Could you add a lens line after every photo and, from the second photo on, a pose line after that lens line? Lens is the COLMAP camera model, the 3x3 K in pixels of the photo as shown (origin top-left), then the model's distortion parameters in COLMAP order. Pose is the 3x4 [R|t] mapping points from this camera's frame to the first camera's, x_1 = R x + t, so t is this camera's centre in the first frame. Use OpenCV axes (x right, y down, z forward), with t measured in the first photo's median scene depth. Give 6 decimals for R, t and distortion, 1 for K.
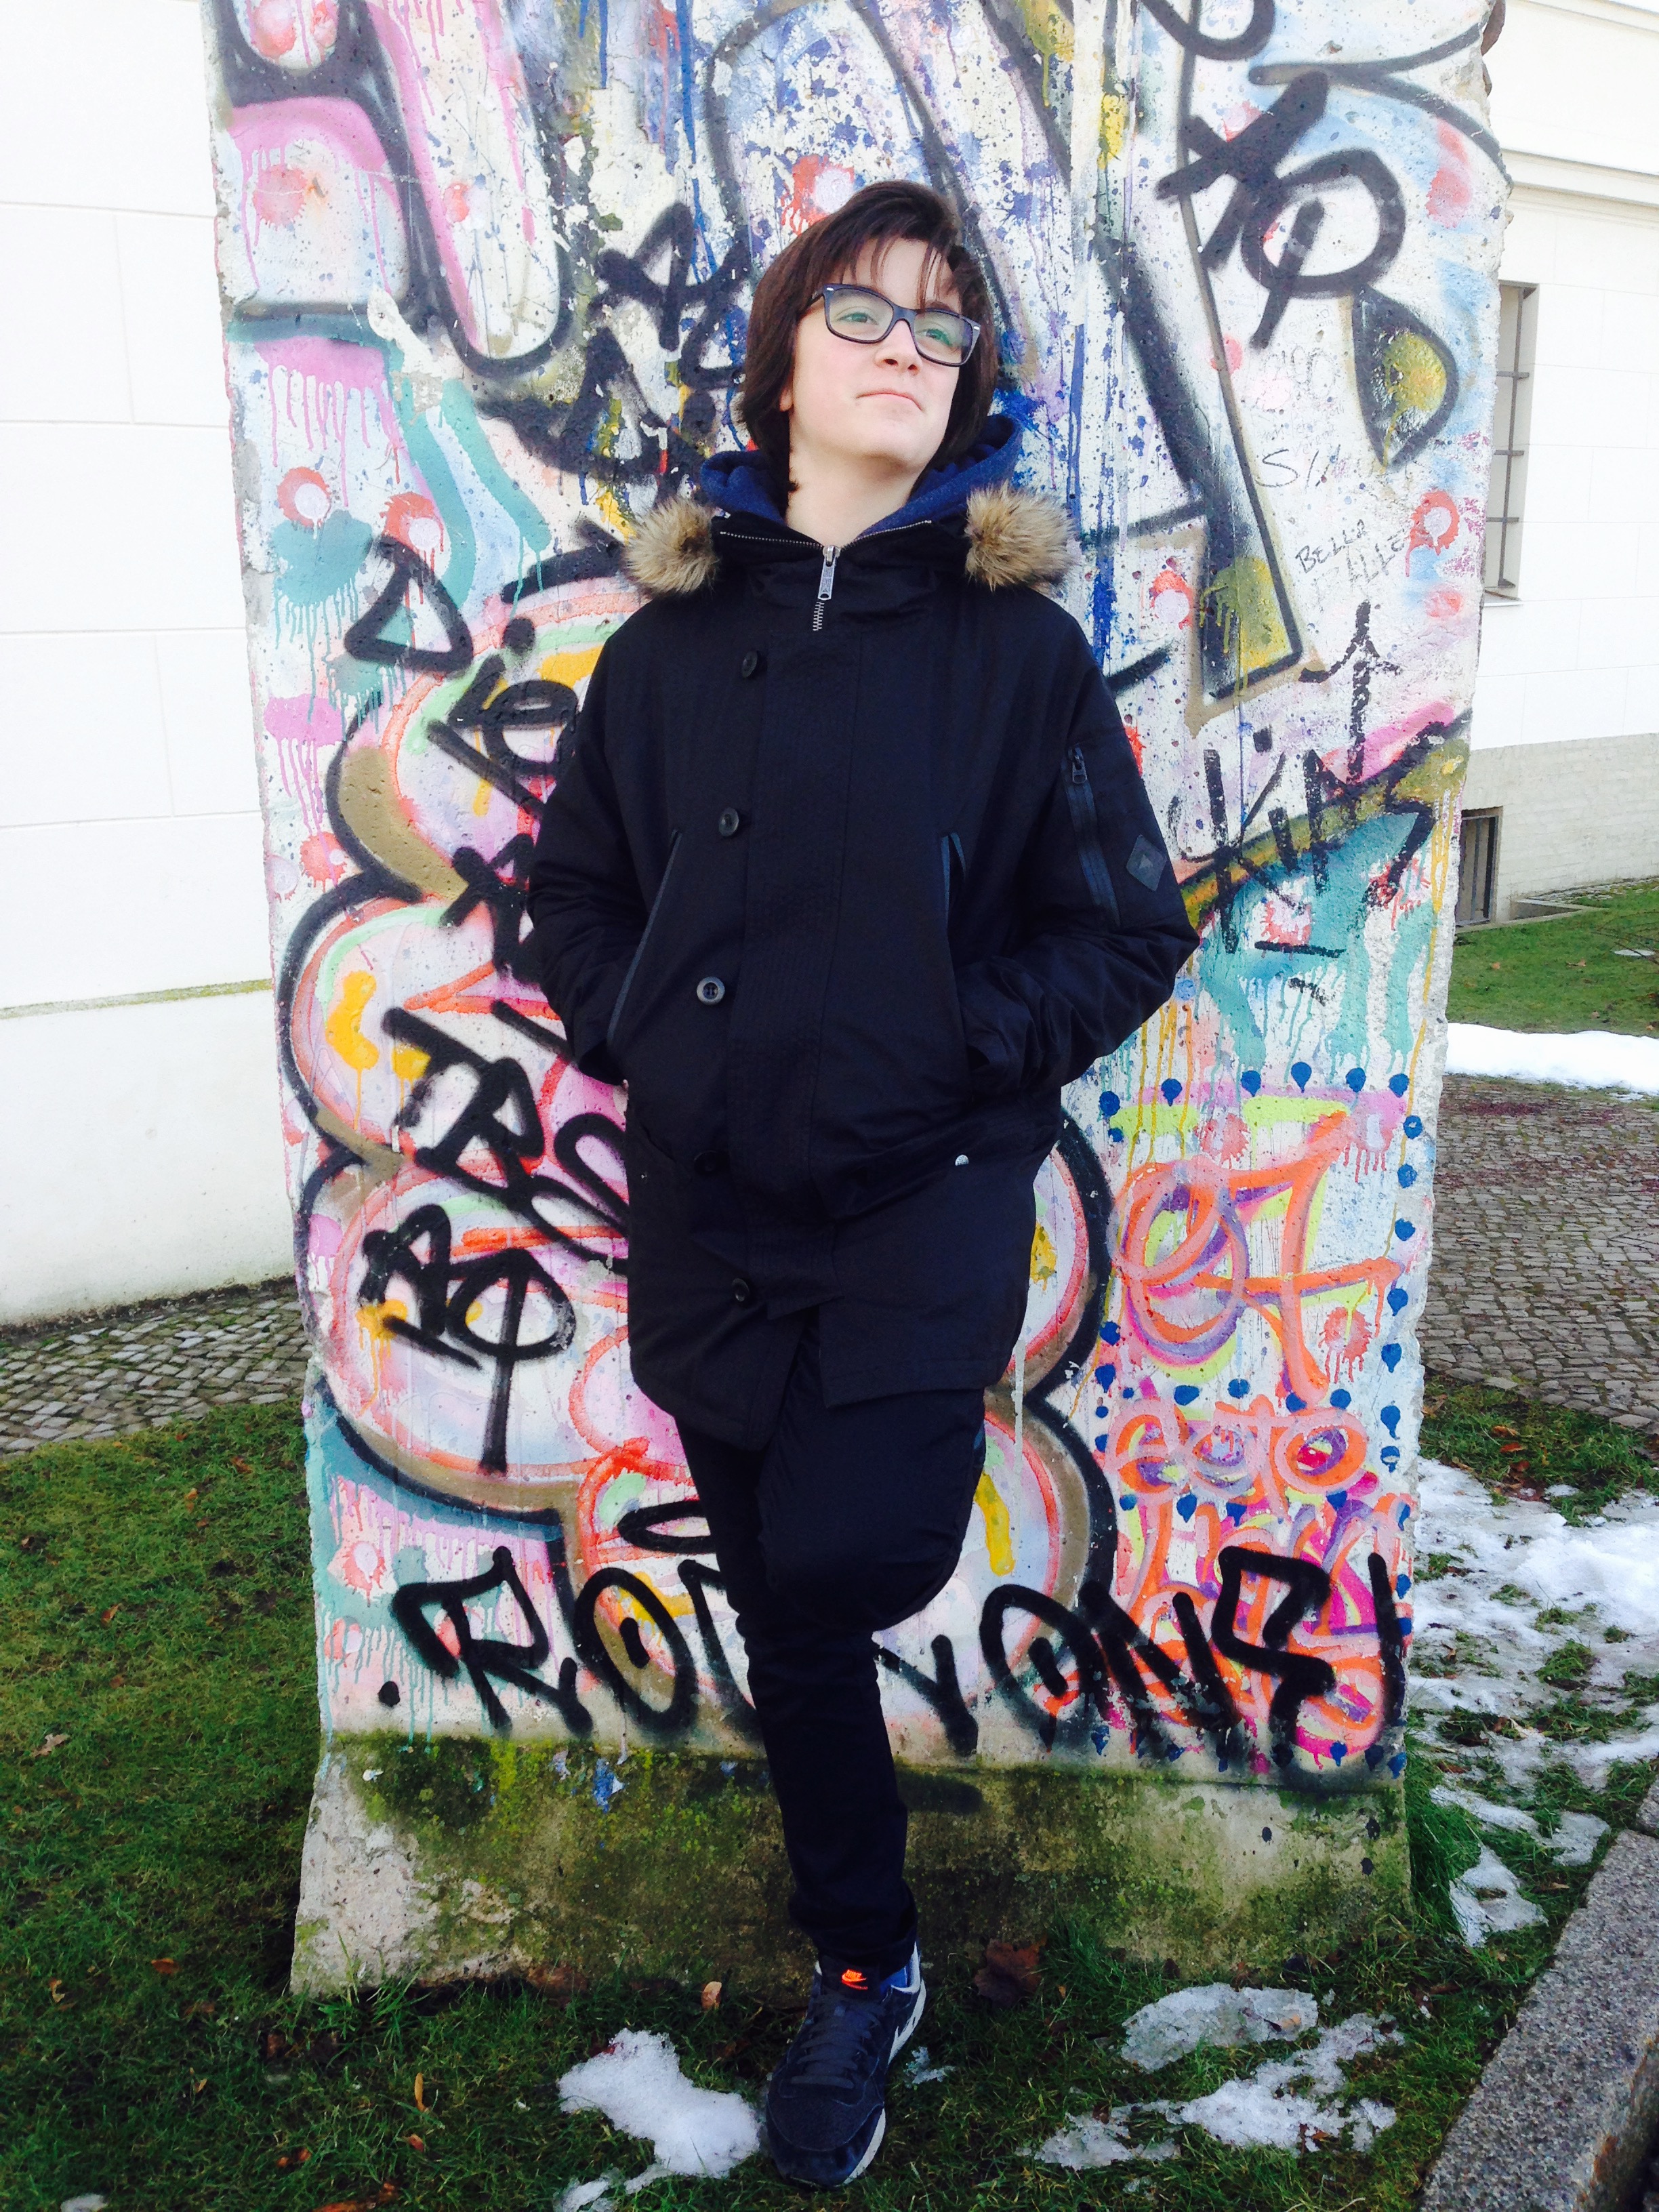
lens RADIAL K [[3772.0, 0, 832.9], [0, 3772.0, 1299.1], [0, 0, 1]] dist [0.119271, -0.191534]
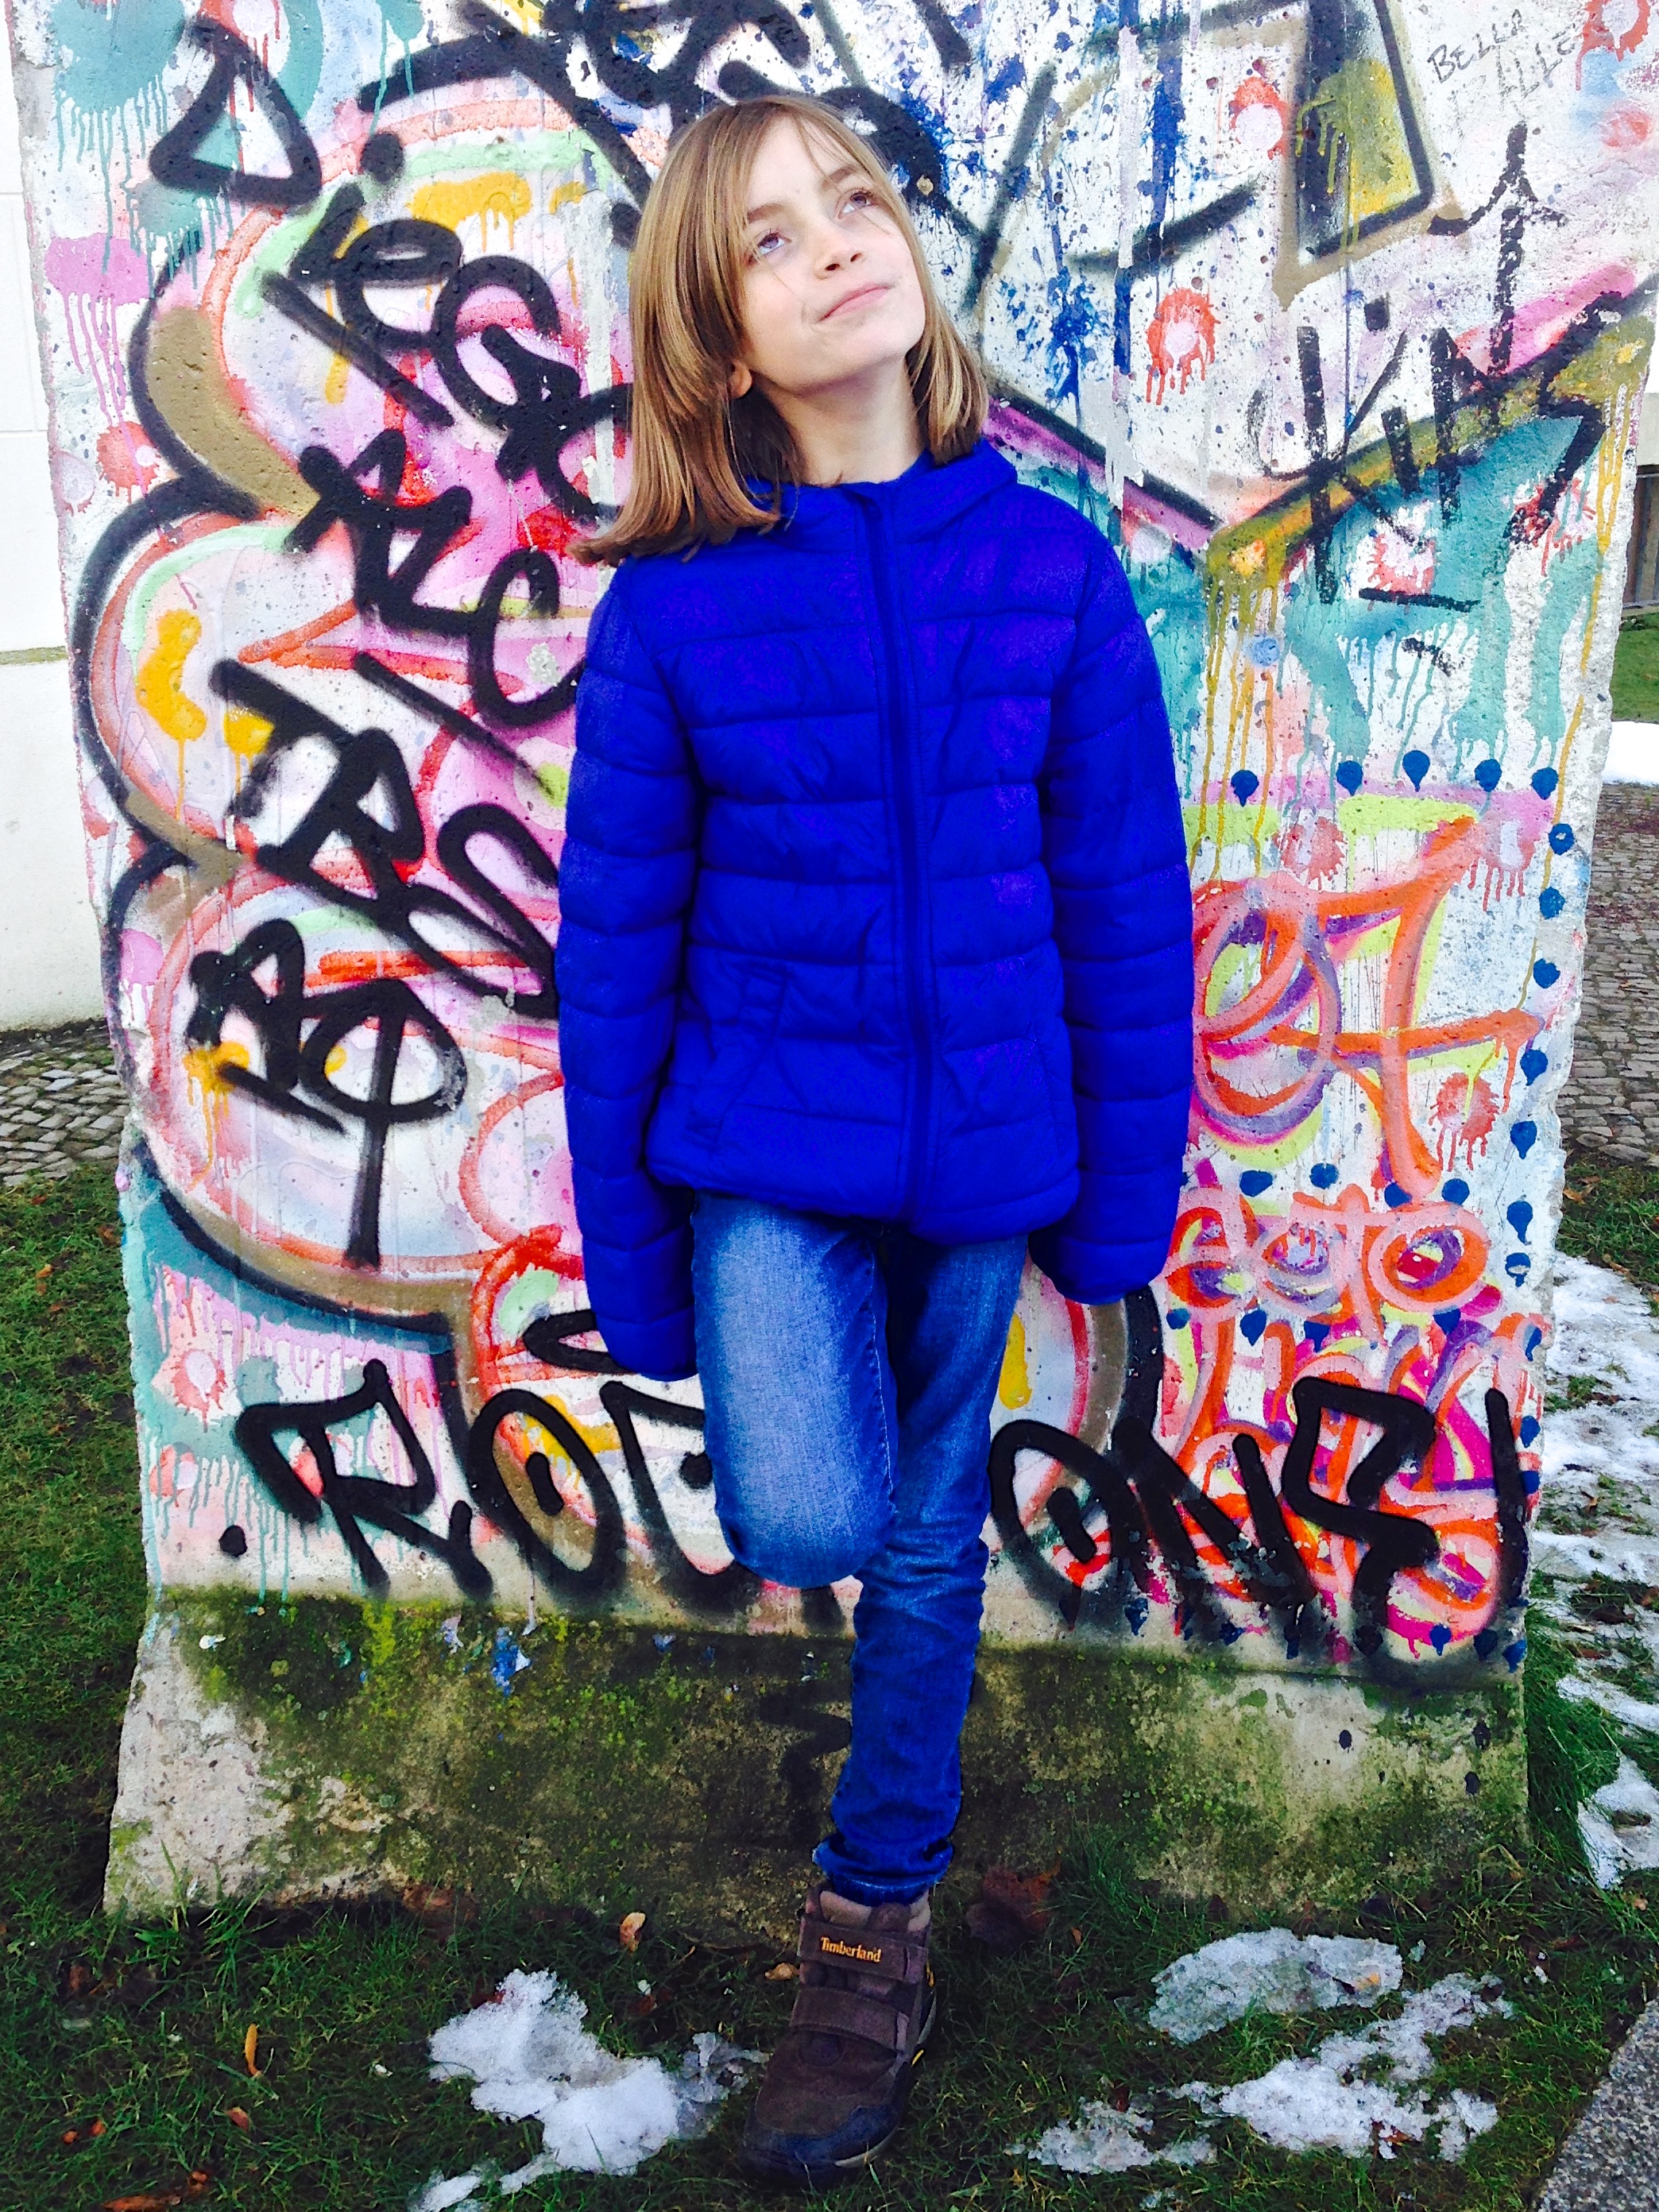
lens RADIAL K [[3772.0, 0, 832.9], [0, 3772.0, 1299.1], [0, 0, 1]] dist [0.119271, -0.191534]
pose [[0.998933, 0.020809, -0.041230, 0.040005], [-0.017779, 0.997207, 0.072546, -0.005737], [0.042624, -0.071736, 0.996512, 0.224497]]
